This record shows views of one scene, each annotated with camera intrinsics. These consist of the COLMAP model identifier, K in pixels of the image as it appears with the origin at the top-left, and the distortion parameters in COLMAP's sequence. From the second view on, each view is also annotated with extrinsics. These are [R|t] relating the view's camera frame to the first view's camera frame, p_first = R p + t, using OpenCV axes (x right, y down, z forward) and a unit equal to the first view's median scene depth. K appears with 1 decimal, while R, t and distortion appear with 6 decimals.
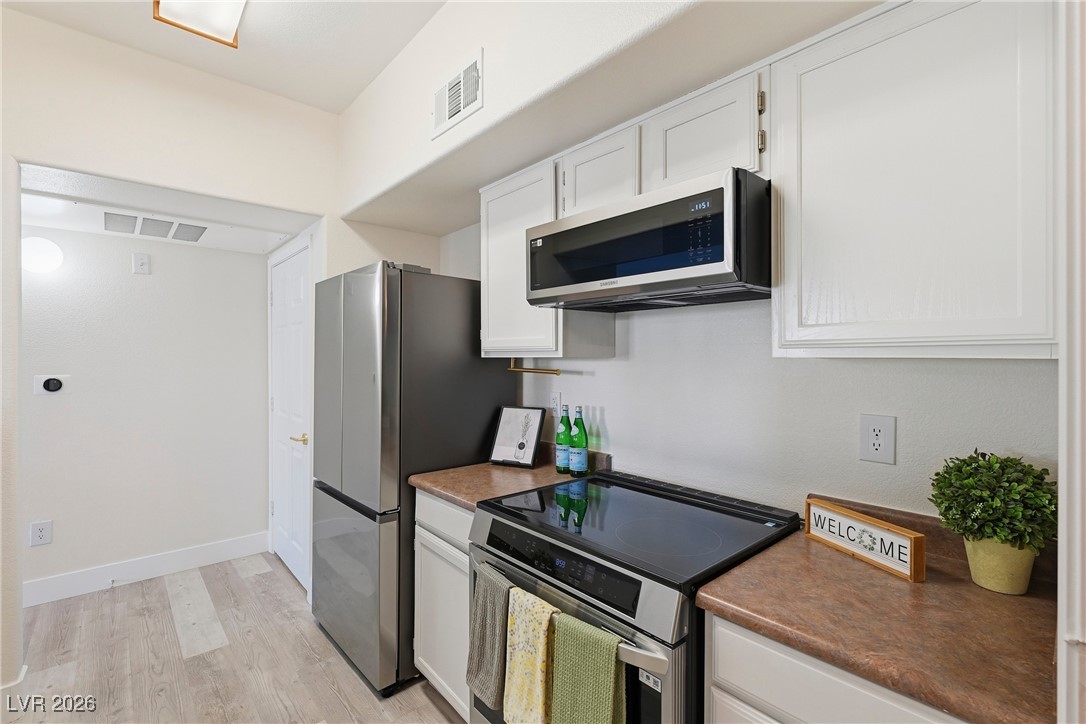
lens RADIAL K [[488.1, 0, 543.0], [0, 488.1, 362.0], [0, 0, 1]] dist [0.000514, 0.000169]
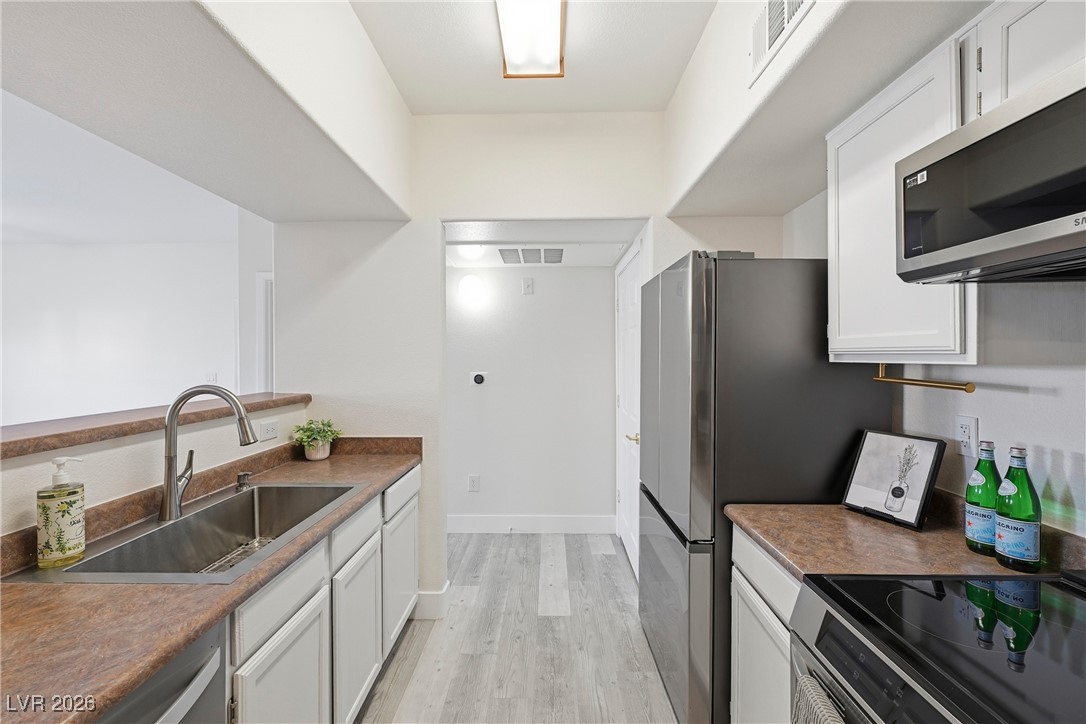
lens RADIAL K [[457.2, 0, 541.5], [0, 457.2, 358.9], [0, 0, 1]] dist [-0.001205, -0.000116]
pose [[0.735774, -0.000034, -0.677228, 0.022433], [0.000206, 1.000000, 0.000173, -0.014513], [0.677228, -0.000267, 0.735774, 0.200134]]
